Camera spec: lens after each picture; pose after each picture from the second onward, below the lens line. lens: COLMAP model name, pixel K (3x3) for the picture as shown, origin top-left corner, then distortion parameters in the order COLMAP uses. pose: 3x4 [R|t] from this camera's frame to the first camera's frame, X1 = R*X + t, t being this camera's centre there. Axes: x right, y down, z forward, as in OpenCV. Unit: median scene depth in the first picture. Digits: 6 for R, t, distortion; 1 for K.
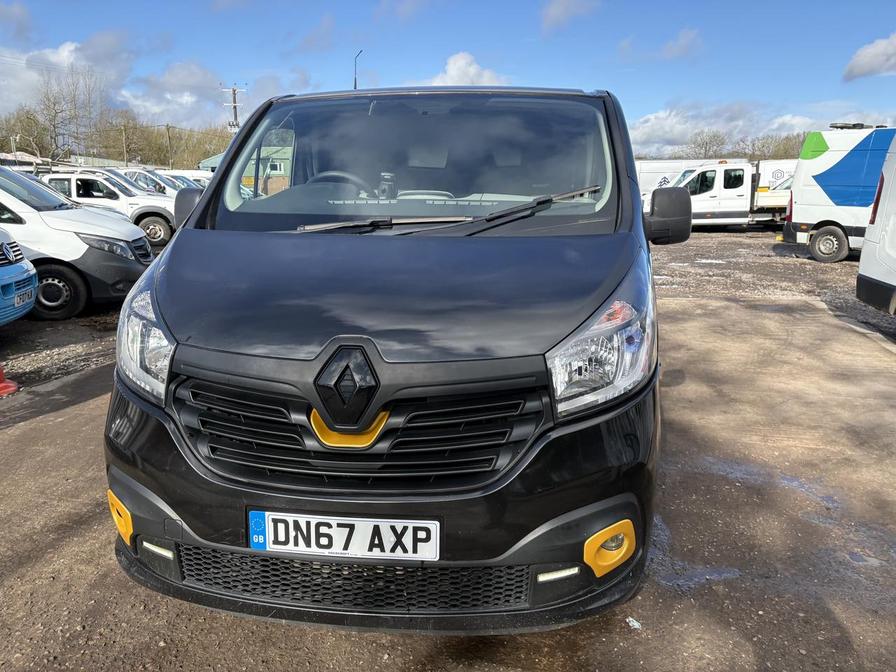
lens RADIAL K [[677.1, 0, 448.8], [0, 677.1, 332.1], [0, 0, 1]] dist [0.059533, -0.084317]
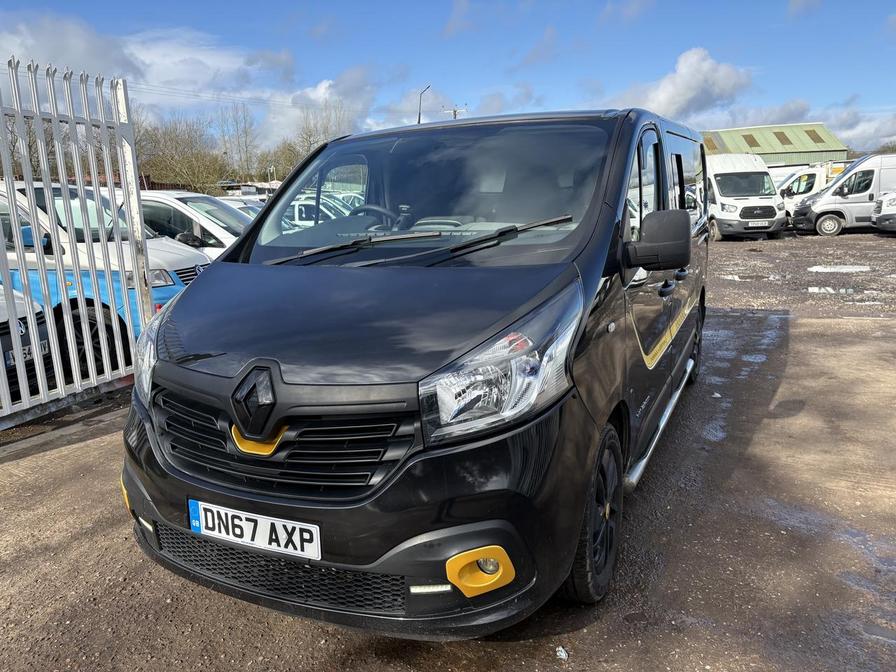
lens RADIAL K [[683.7, 0, 448.4], [0, 683.7, 340.5], [0, 0, 1]] dist [0.008863, 0.001796]
pose [[0.942448, 0.025835, -0.333352, 0.547911], [-0.026301, 0.999649, 0.003118, -0.038509], [0.333316, 0.005829, 0.942797, -0.003970]]
